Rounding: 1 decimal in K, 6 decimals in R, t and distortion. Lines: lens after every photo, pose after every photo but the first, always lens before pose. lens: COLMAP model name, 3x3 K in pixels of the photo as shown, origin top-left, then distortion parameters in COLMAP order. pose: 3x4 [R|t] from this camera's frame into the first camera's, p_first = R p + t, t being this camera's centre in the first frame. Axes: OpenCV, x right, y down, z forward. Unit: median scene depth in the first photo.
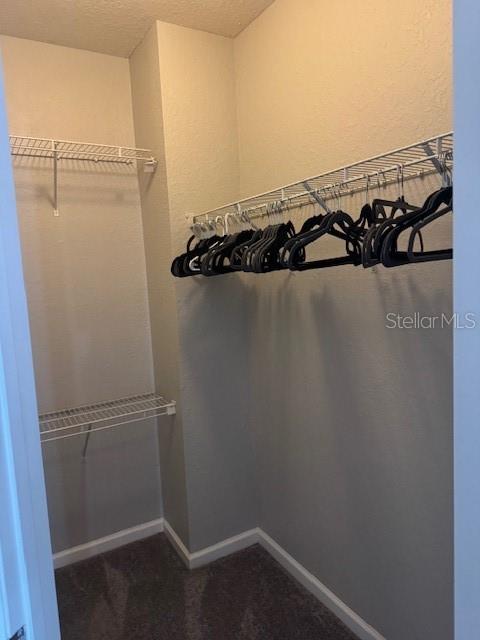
lens RADIAL K [[444.2, 0, 242.7], [0, 444.2, 321.5], [0, 0, 1]] dist [0.018456, -0.004887]
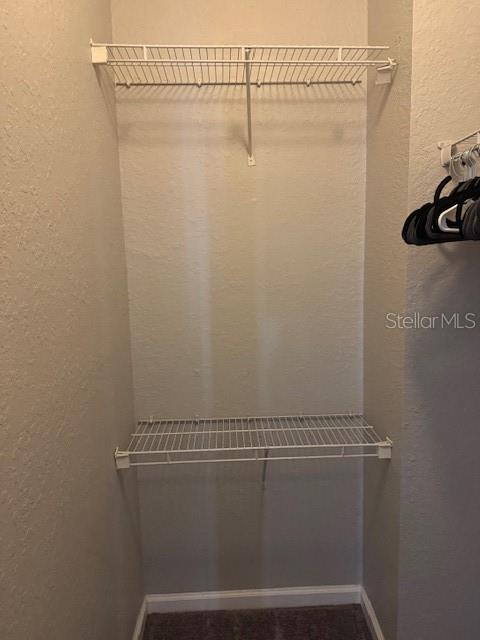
lens RADIAL K [[444.2, 0, 242.7], [0, 444.2, 321.5], [0, 0, 1]] dist [0.018456, -0.004887]
pose [[0.873075, 0.092056, -0.478817, -0.045334], [-0.068818, 0.995450, 0.065899, -0.021092], [0.482705, -0.024583, 0.875438, 0.324595]]
